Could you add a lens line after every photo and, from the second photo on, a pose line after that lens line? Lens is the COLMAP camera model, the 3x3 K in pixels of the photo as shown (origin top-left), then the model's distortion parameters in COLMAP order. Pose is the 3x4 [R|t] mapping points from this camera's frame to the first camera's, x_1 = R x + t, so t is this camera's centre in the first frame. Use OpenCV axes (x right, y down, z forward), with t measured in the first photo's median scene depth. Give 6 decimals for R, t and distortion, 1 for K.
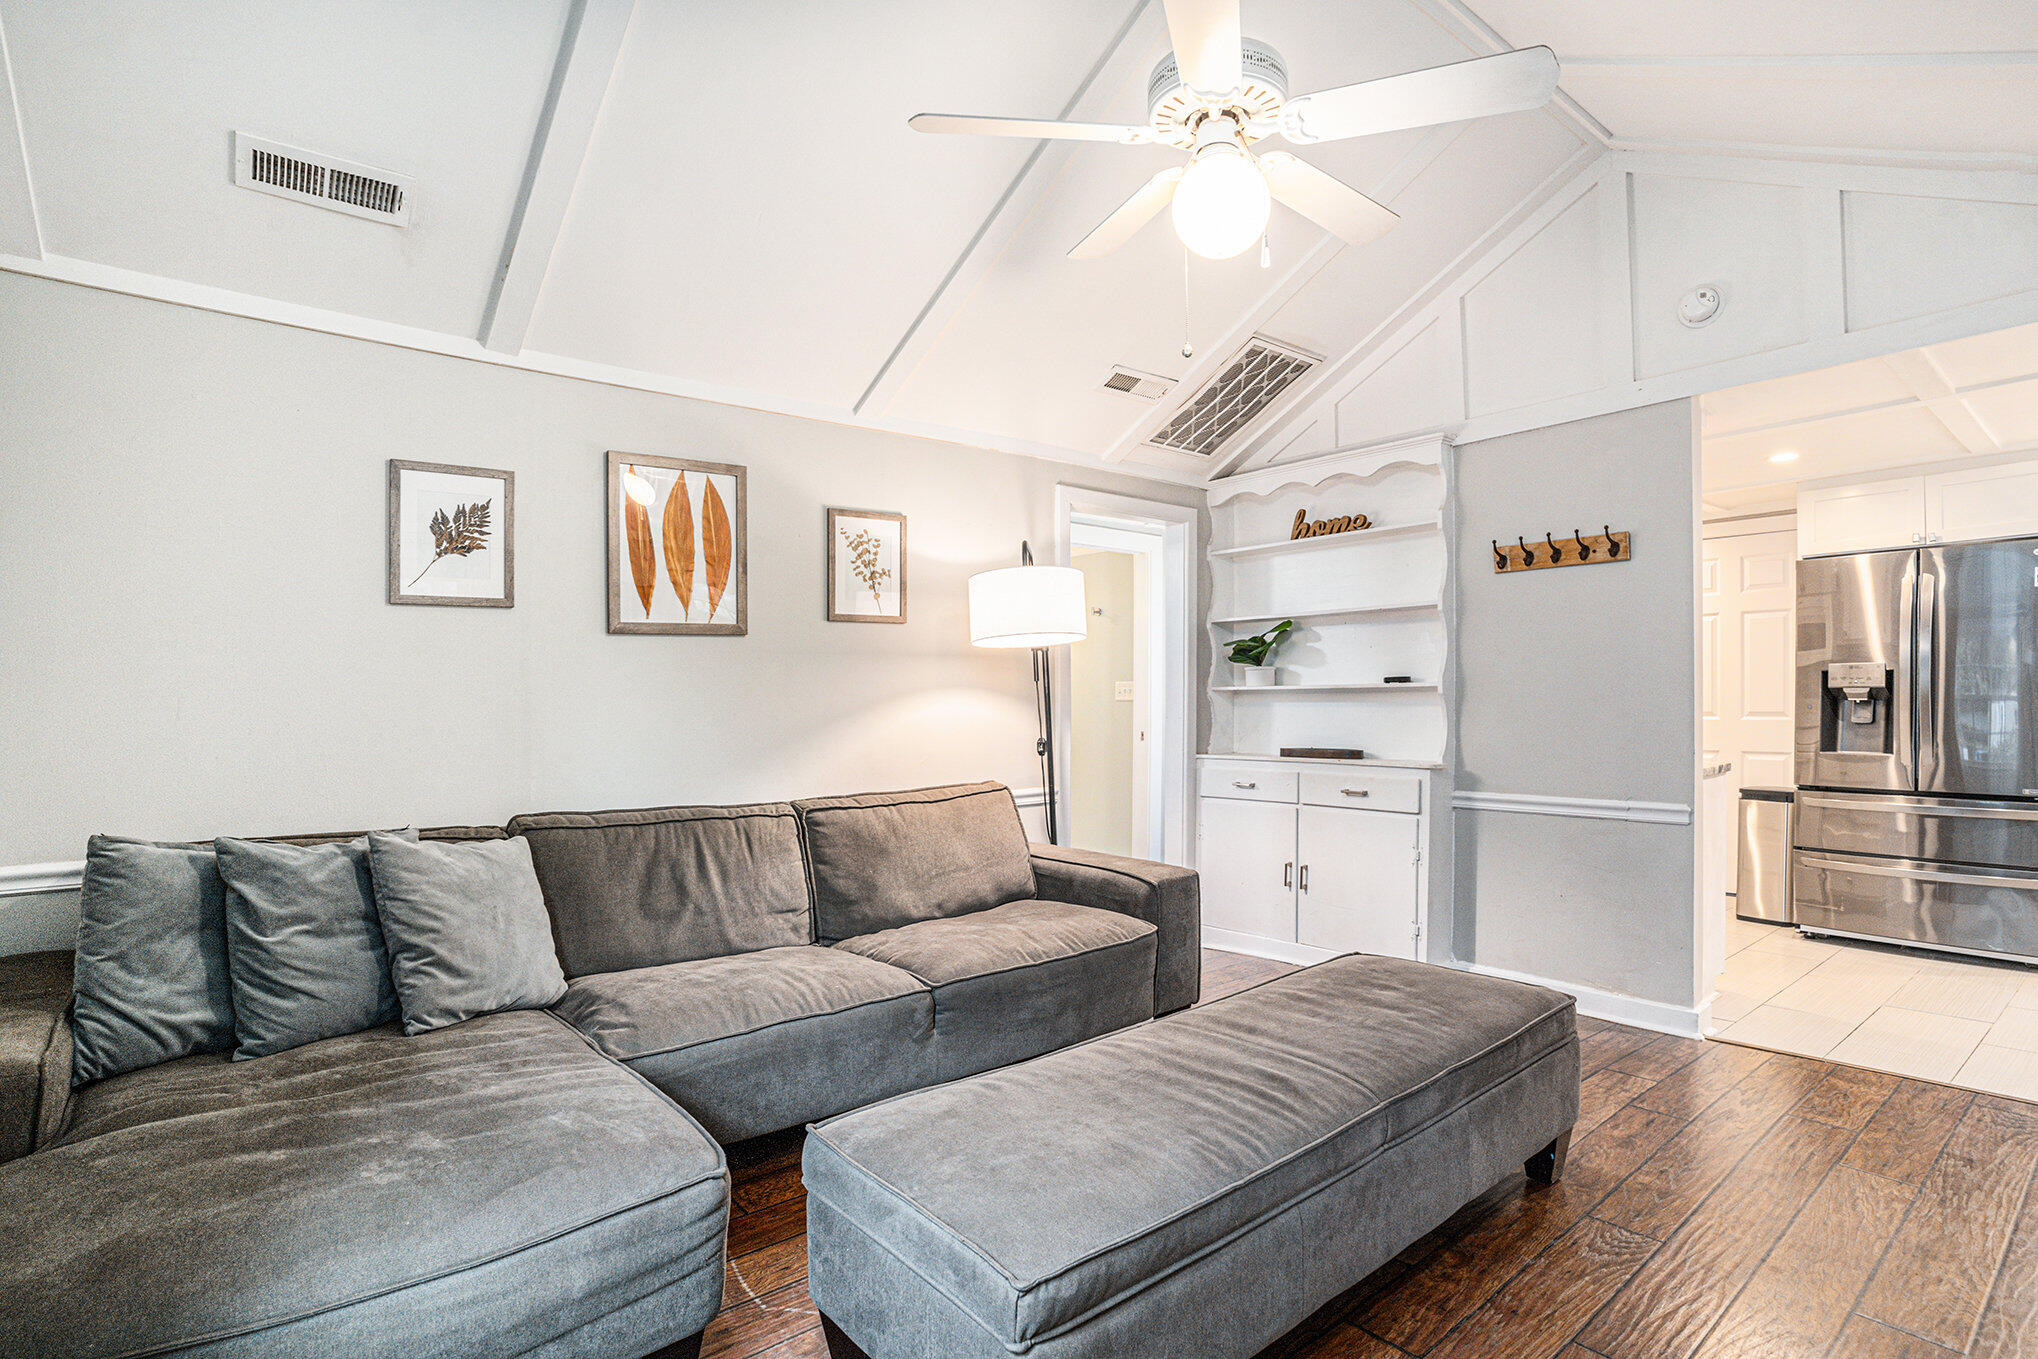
lens RADIAL K [[1039.8, 0, 1029.5], [0, 1039.8, 684.4], [0, 0, 1]] dist [-0.076064, 0.036634]
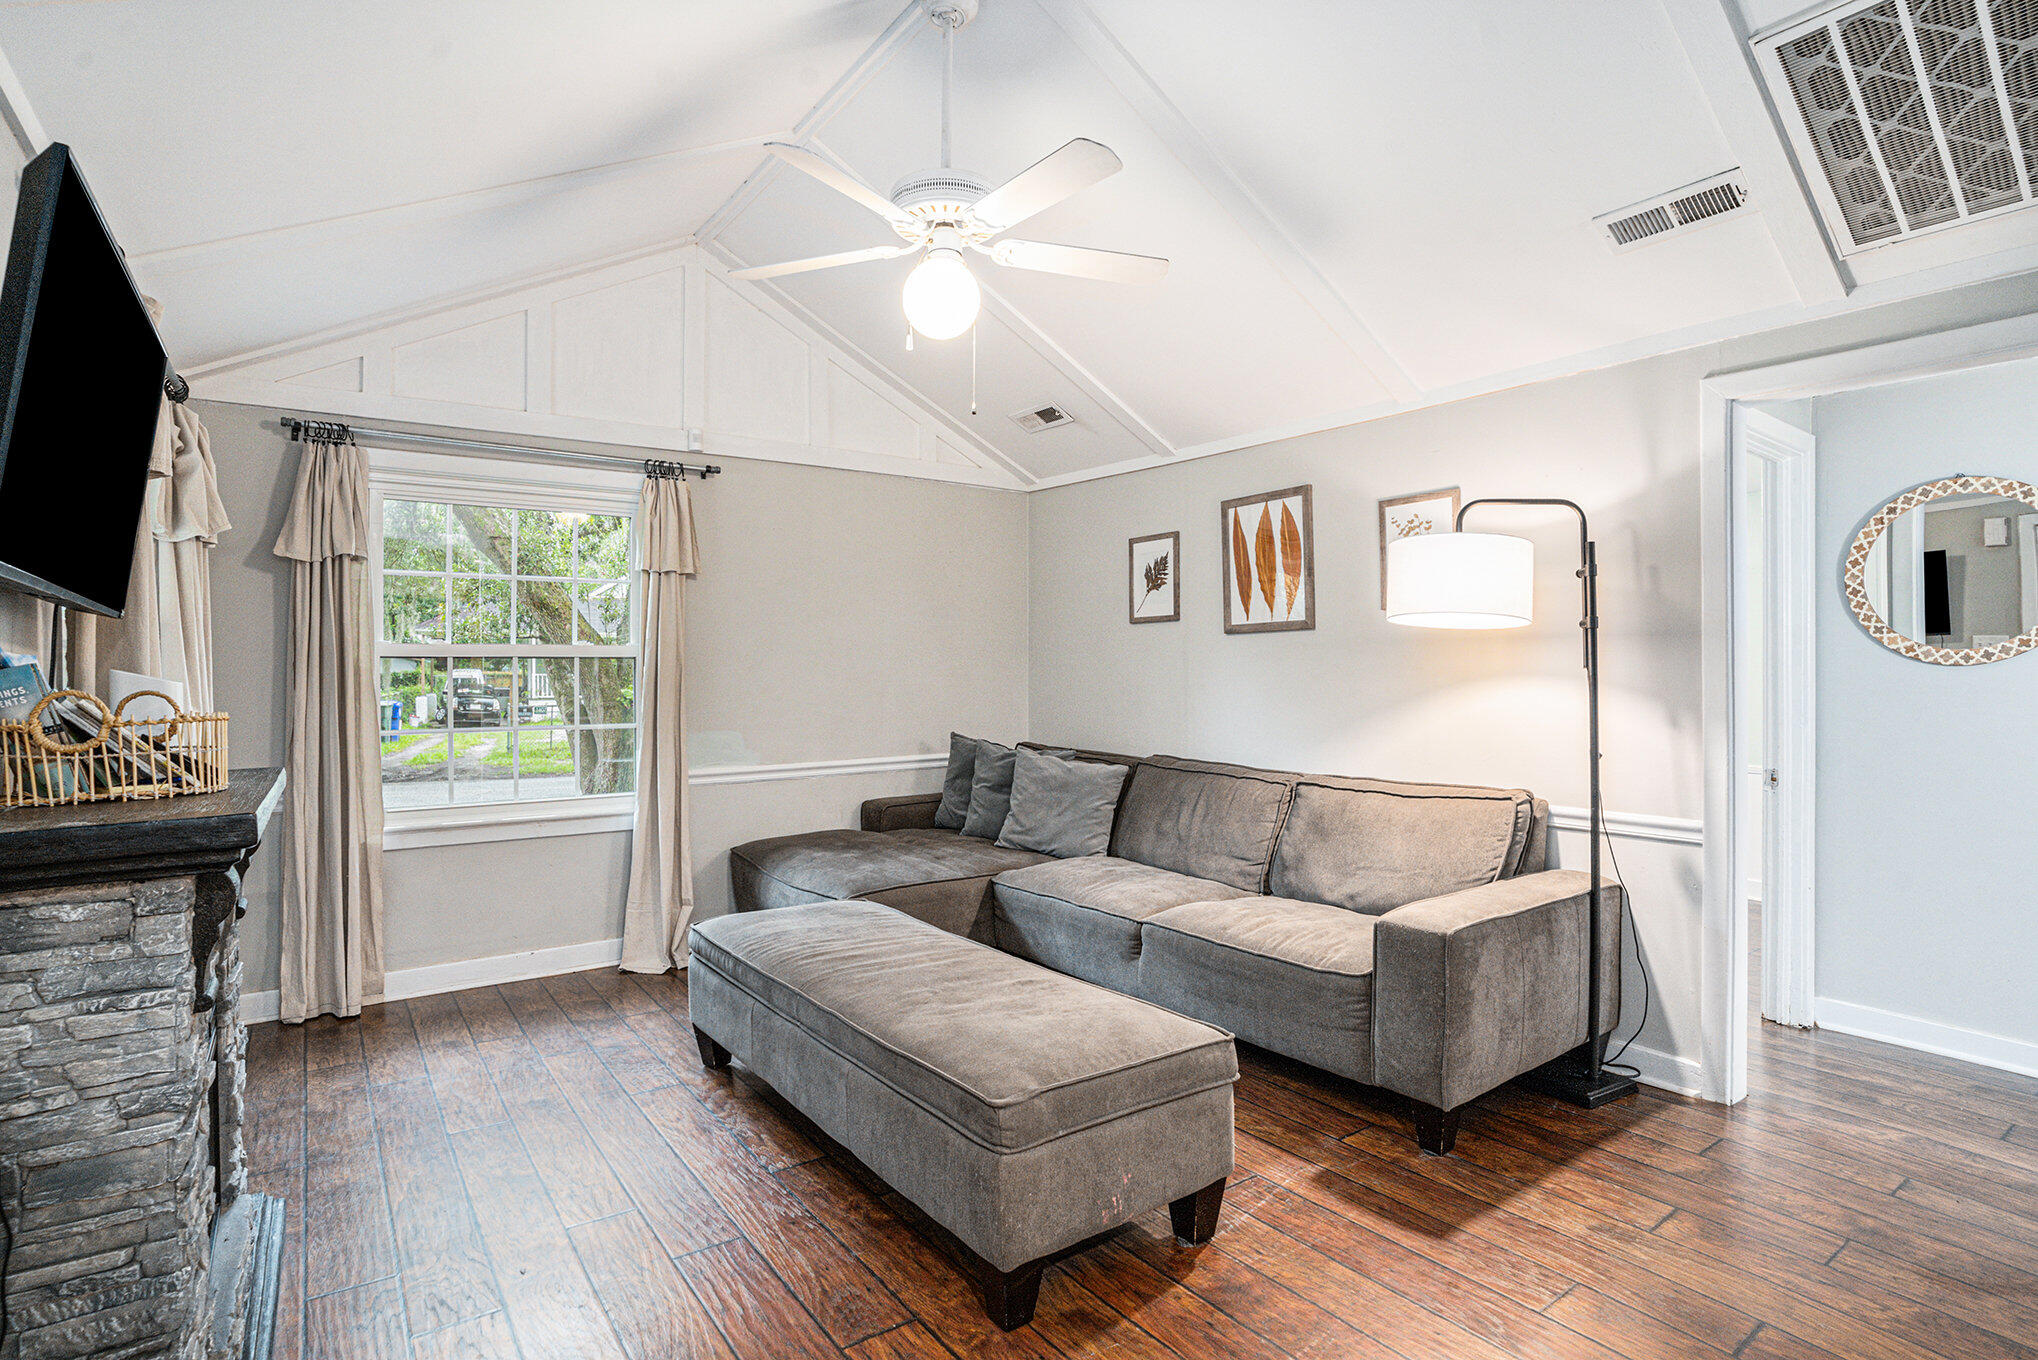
lens RADIAL K [[1039.8, 0, 1029.5], [0, 1039.8, 684.9], [0, 0, 1]] dist [-0.076064, 0.036634]
pose [[-0.091651, 0.017845, -0.995631, 0.945443], [-0.003714, 0.999826, 0.018262, -0.004709], [0.995784, 0.005372, -0.091569, 0.814404]]
